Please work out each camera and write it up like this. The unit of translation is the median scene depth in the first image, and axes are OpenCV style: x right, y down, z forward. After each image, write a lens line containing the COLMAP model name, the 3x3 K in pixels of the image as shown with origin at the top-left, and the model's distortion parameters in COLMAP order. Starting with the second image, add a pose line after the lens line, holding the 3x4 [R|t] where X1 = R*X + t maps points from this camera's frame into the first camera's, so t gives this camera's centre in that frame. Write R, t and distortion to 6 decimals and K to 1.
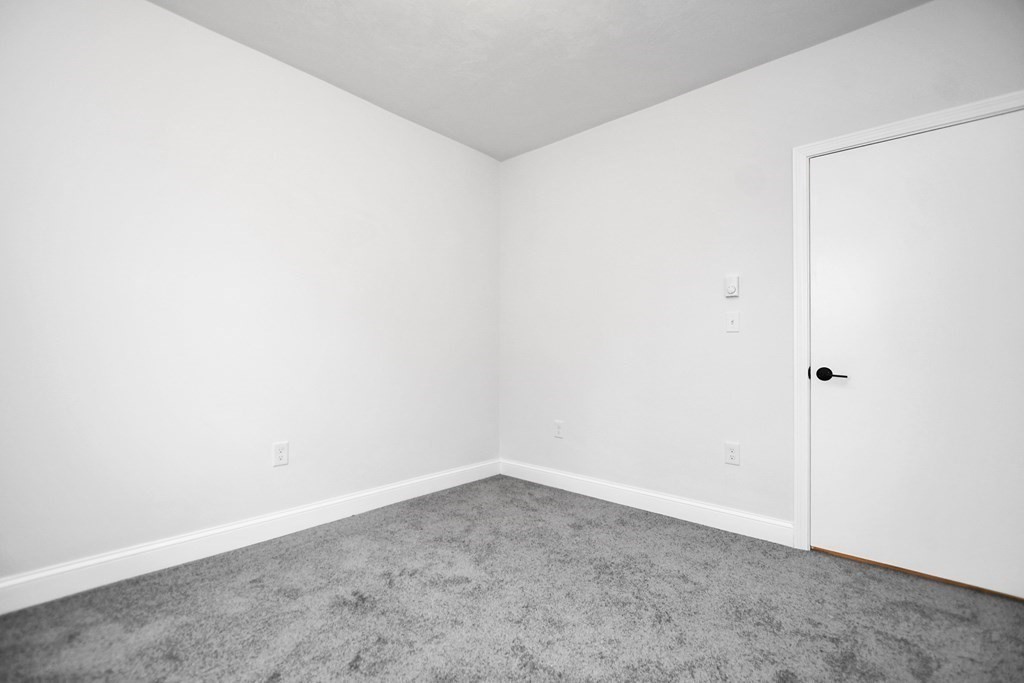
lens RADIAL K [[451.8, 0, 509.2], [0, 451.8, 343.9], [0, 0, 1]] dist [-0.016062, 0.006965]
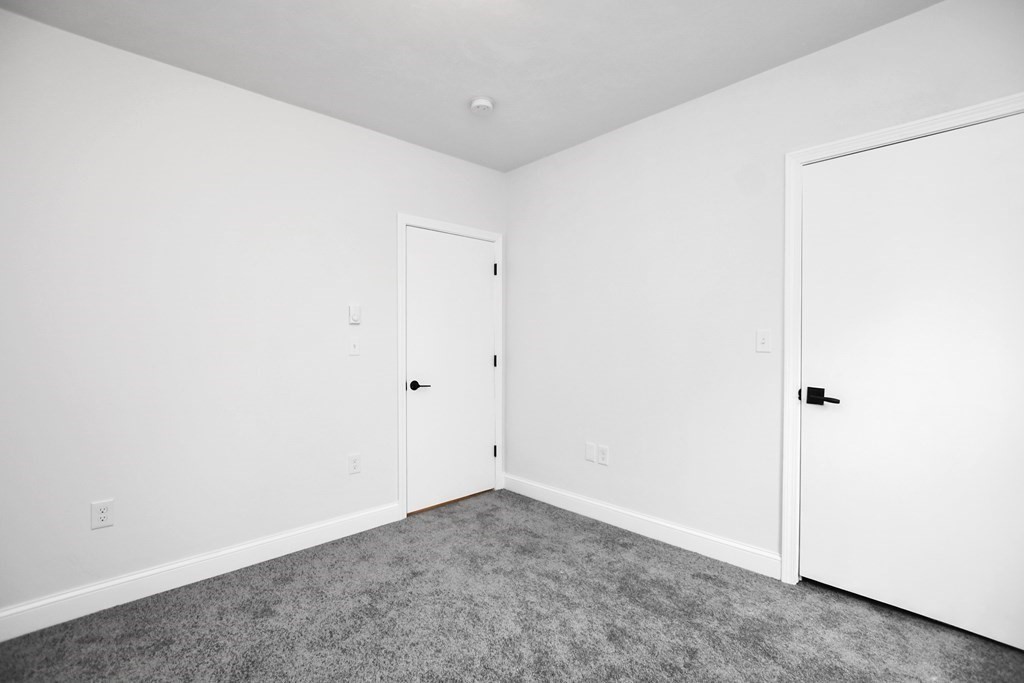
lens RADIAL K [[451.8, 0, 509.2], [0, 451.8, 343.9], [0, 0, 1]] dist [-0.016062, 0.006965]
pose [[0.087915, -0.009603, 0.996082, -0.639866], [-0.009678, 0.999898, 0.010494, -0.076932], [-0.996081, -0.010562, 0.087813, 0.570889]]
